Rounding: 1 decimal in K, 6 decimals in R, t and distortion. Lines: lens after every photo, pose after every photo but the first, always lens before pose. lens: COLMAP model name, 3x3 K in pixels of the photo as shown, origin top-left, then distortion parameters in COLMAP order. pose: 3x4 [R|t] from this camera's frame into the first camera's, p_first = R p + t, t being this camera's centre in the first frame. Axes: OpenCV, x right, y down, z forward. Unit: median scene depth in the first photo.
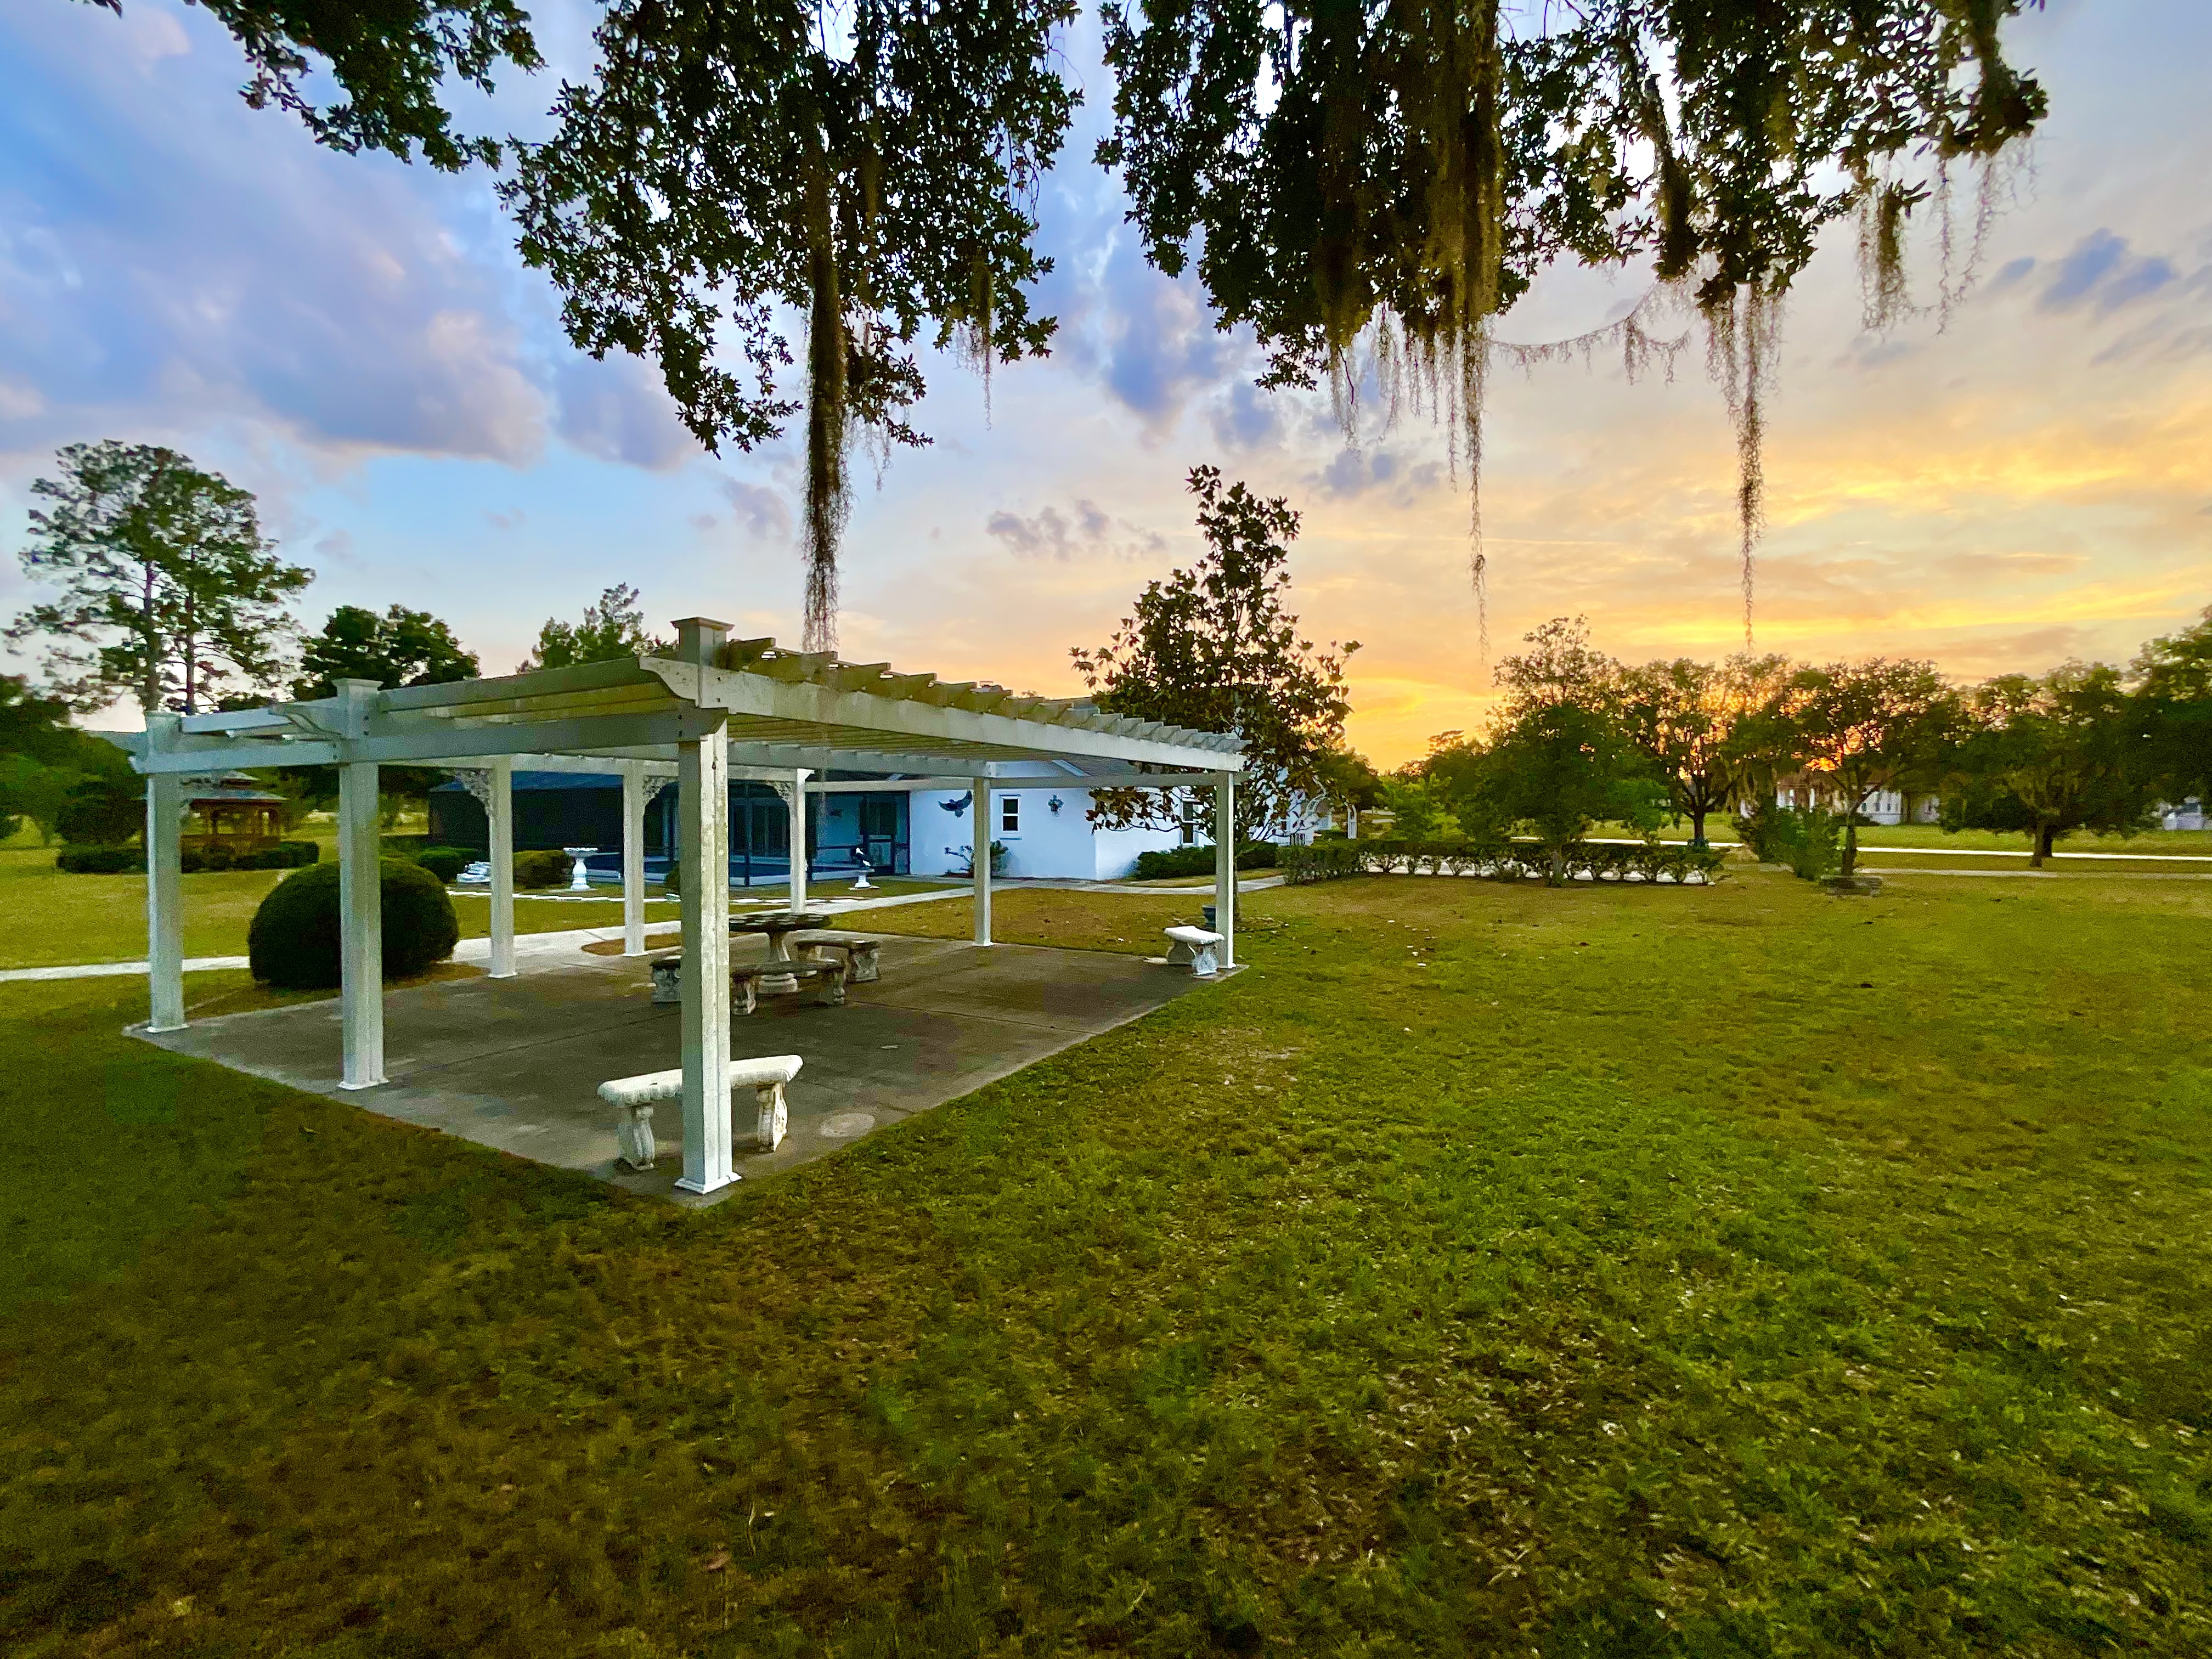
lens RADIAL K [[894.9, 0, 1108.7], [0, 894.9, 827.9], [0, 0, 1]] dist [-0.003674, 0.000013]
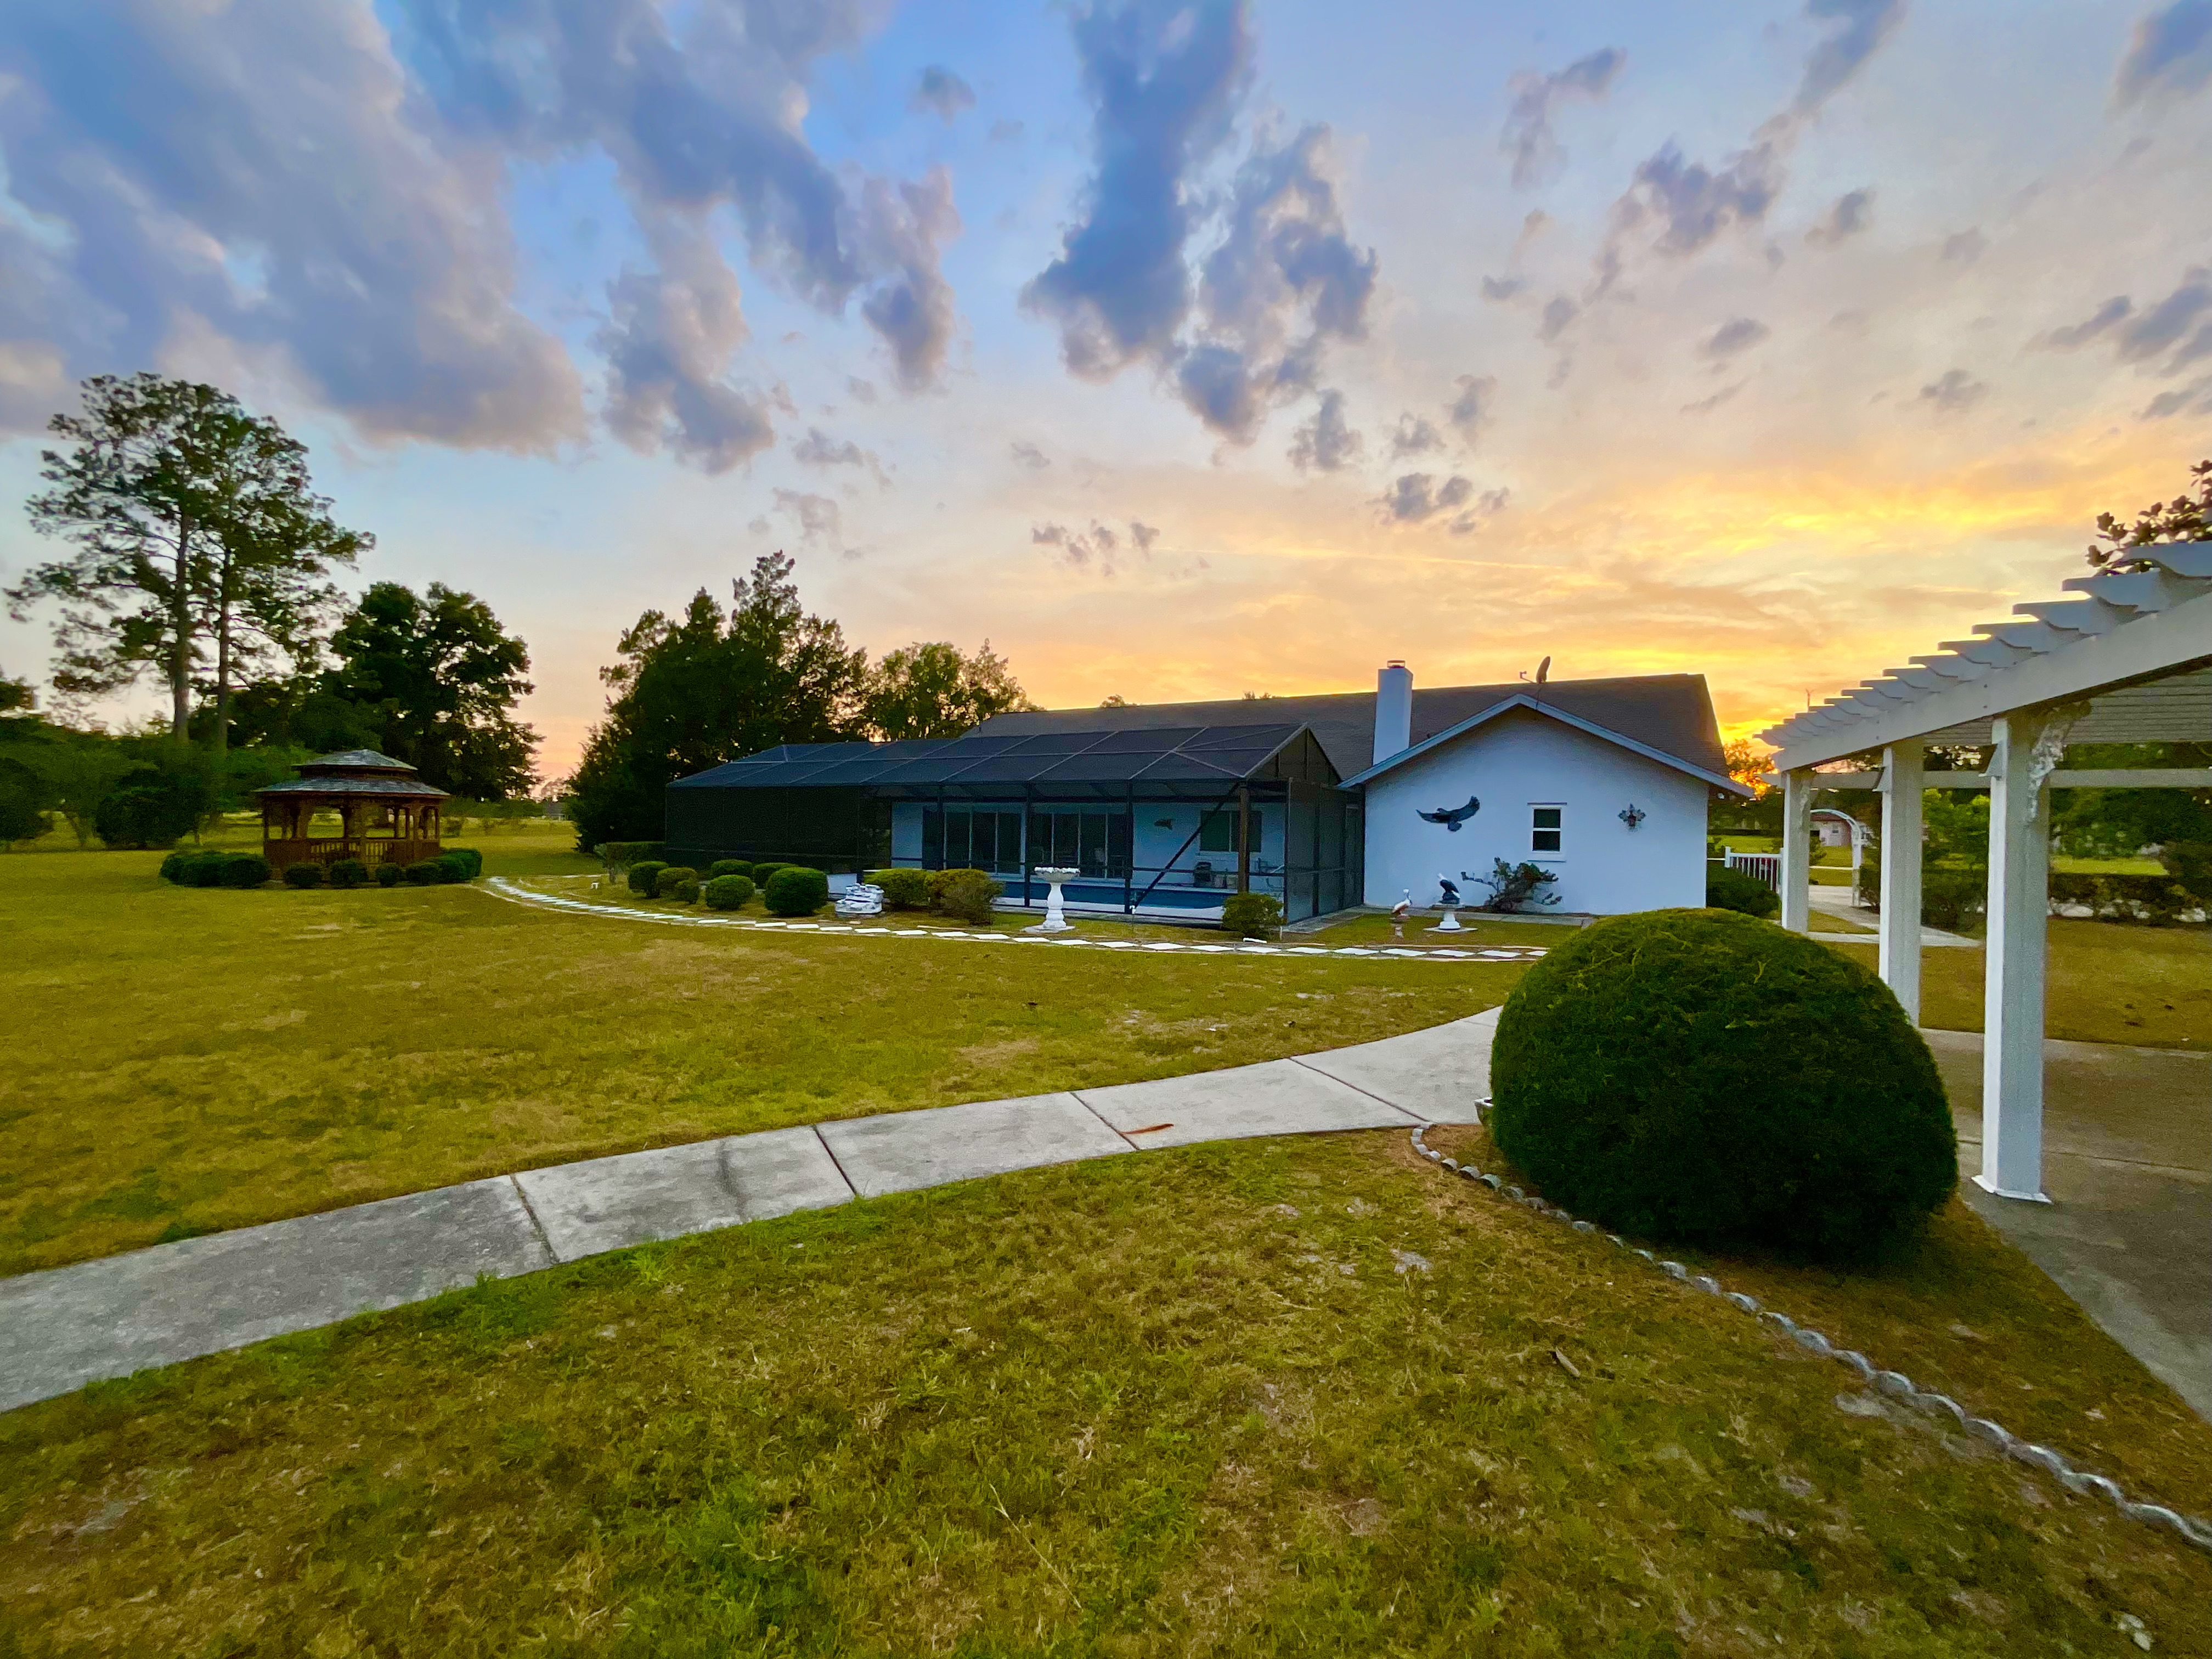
lens RADIAL K [[894.9, 0, 1115.6], [0, 894.9, 827.3], [0, 0, 1]] dist [-0.003674, 0.000013]
pose [[0.999043, 0.014972, 0.041107, -0.213075], [-0.014343, 0.999776, -0.015554, 0.000049], [-0.041331, 0.014949, 0.999034, 0.111462]]
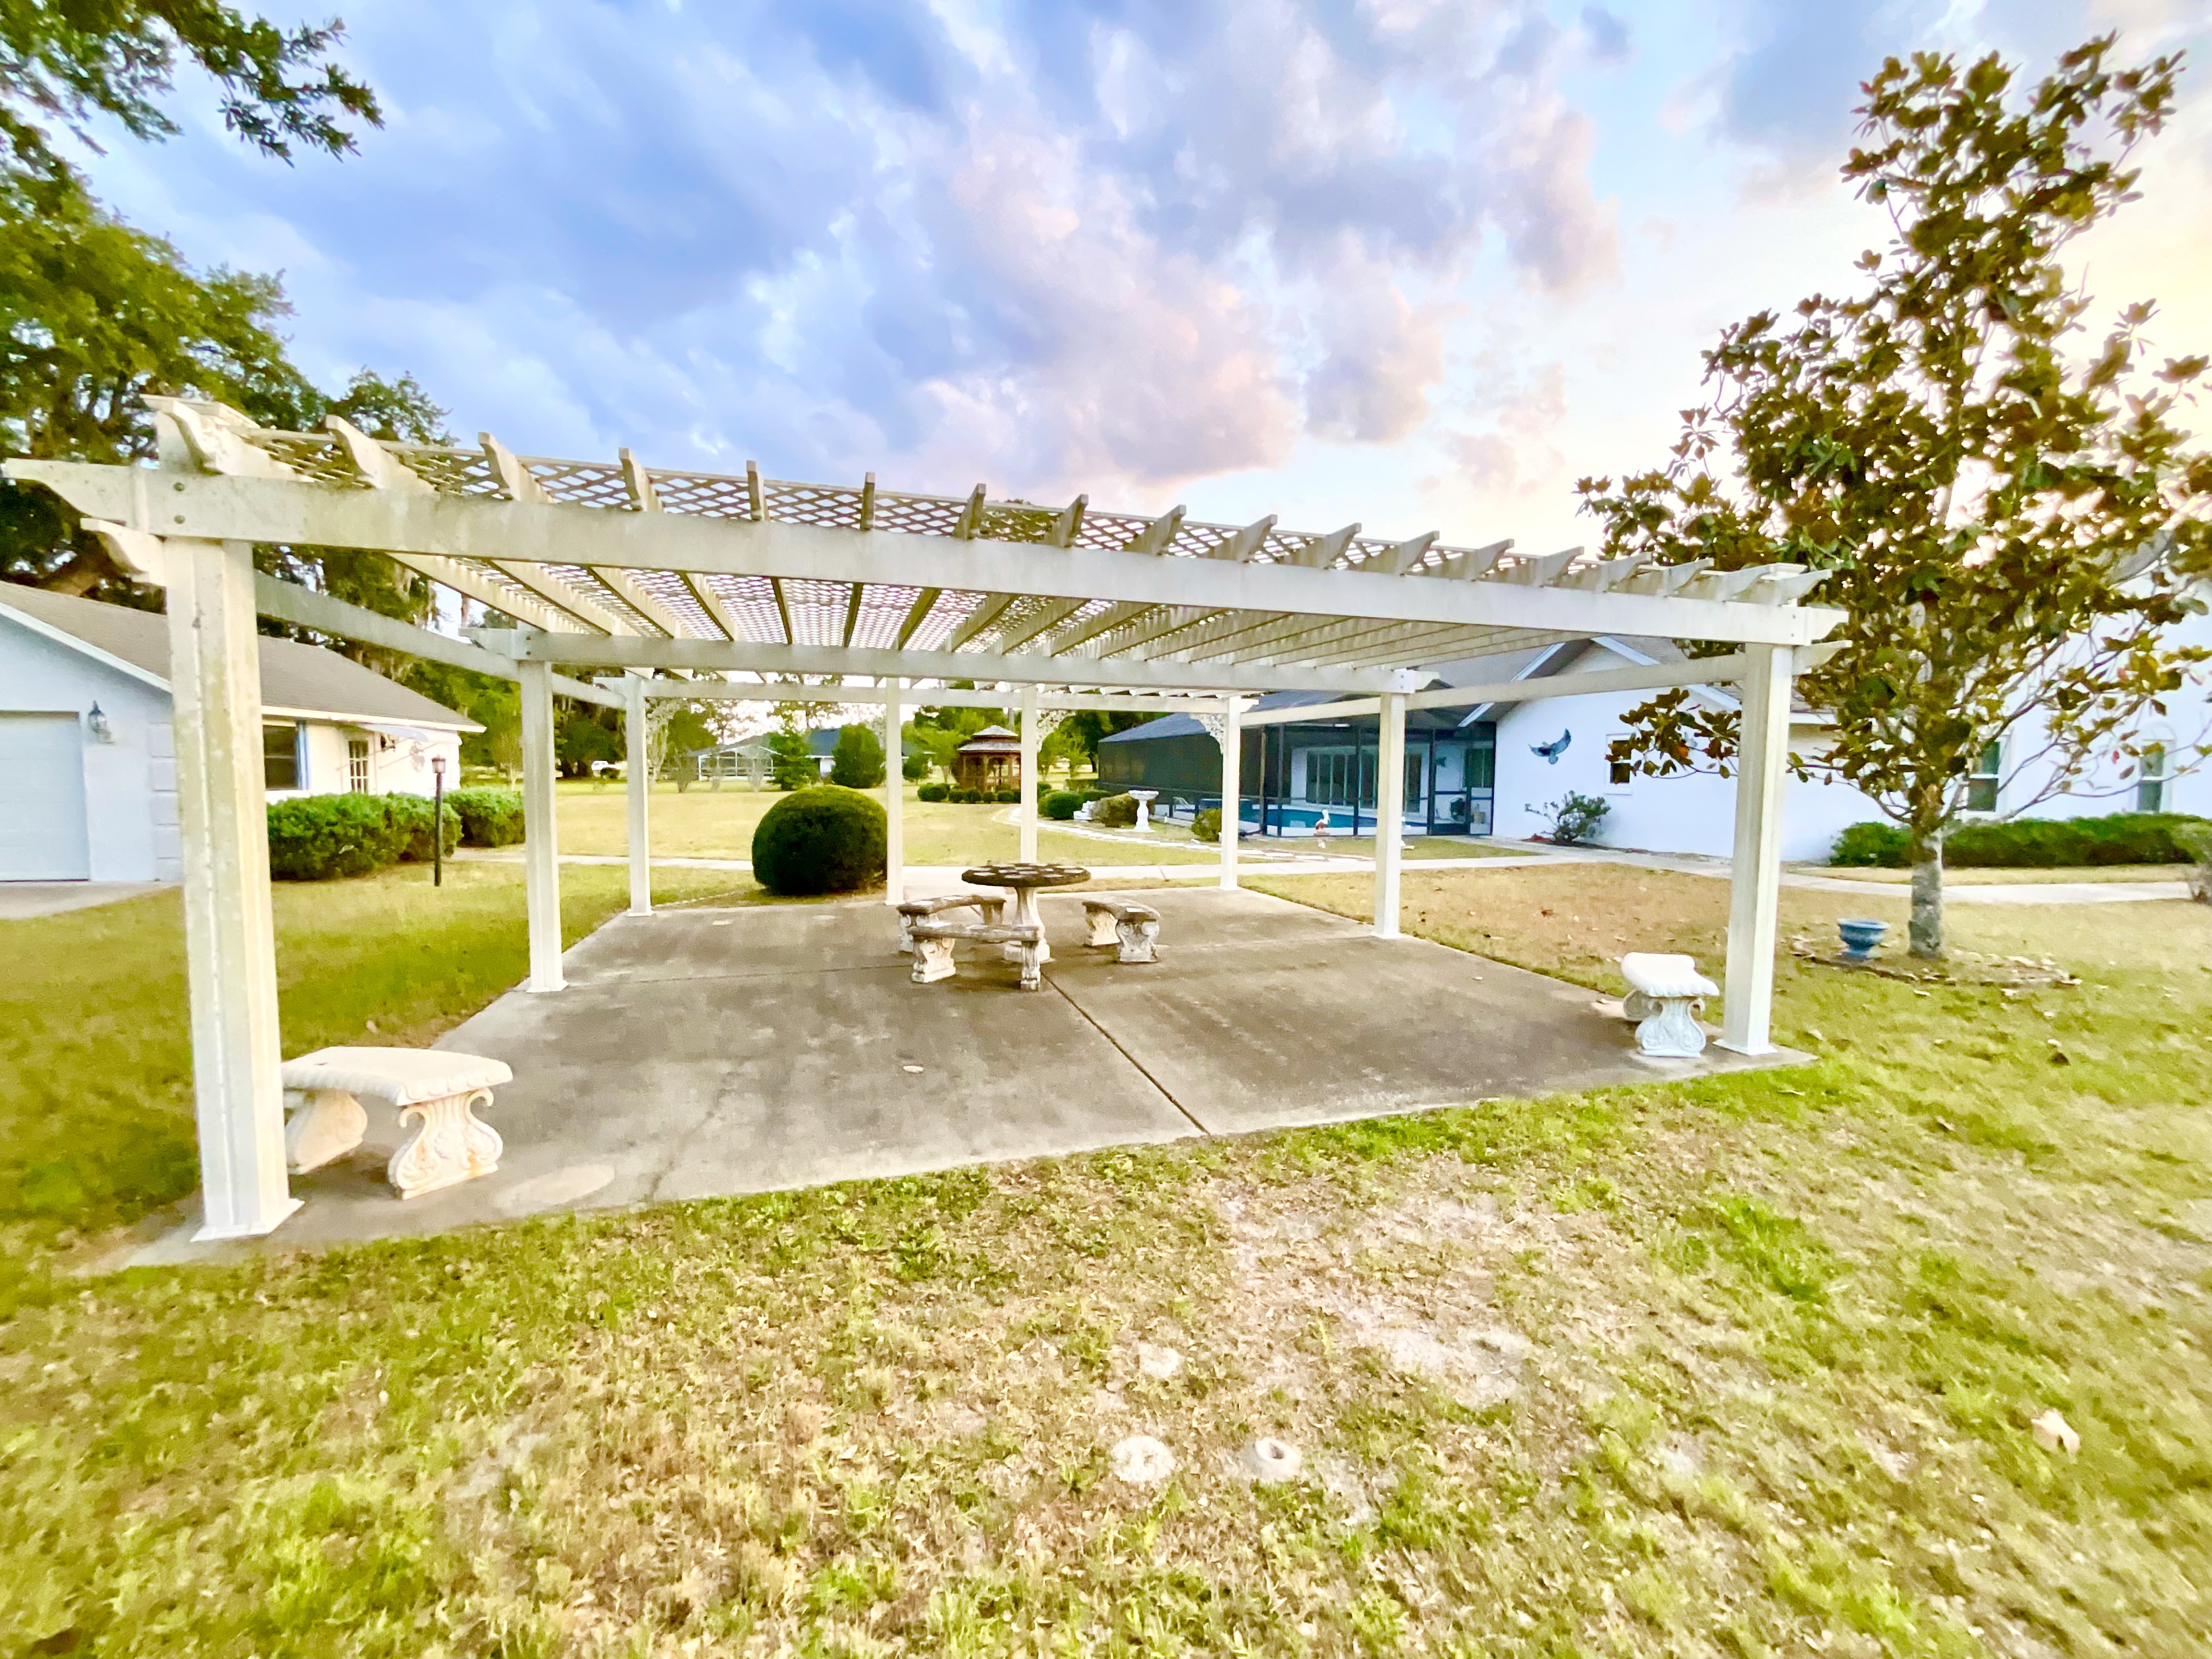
lens RADIAL K [[894.9, 0, 1109.0], [0, 894.9, 835.3], [0, 0, 1]] dist [-0.003674, 0.000013]
pose [[0.716229, 0.060135, -0.695269, 0.042268], [-0.020422, 0.997660, 0.065251, 0.002553], [0.697566, -0.032536, 0.715781, 0.080384]]
